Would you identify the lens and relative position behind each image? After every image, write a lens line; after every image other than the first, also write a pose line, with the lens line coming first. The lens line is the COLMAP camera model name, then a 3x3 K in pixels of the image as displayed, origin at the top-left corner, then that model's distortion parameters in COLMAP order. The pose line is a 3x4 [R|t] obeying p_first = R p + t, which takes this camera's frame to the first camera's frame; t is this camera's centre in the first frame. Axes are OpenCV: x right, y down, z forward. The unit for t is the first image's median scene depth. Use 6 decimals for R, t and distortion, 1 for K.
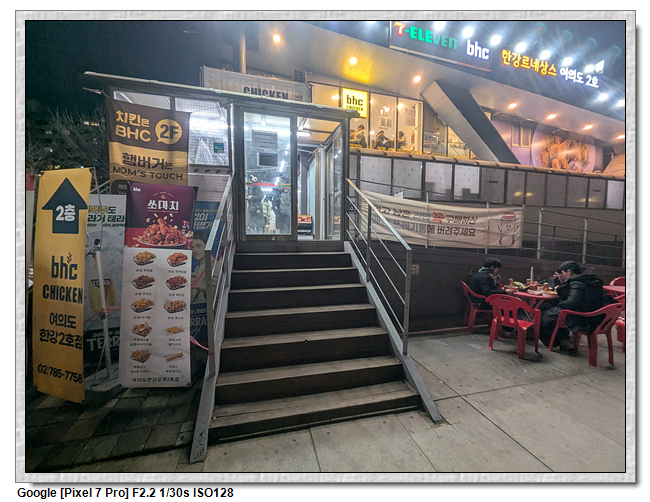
lens RADIAL K [[252.2, 0, 325.8], [0, 252.2, 251.6], [0, 0, 1]] dist [-0.004481, -0.000404]
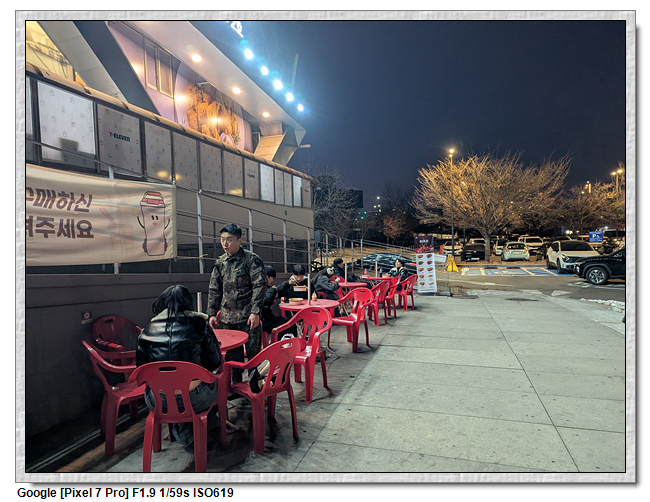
lens RADIAL K [[422.5, 0, 324.2], [0, 422.5, 256.2], [0, 0, 1]] dist [0.012821, 0.003229]
pose [[0.532884, -0.055560, 0.844362, 0.122066], [0.076481, 0.996920, 0.017330, -0.006328], [-0.842725, 0.055343, 0.535492, 0.169817]]
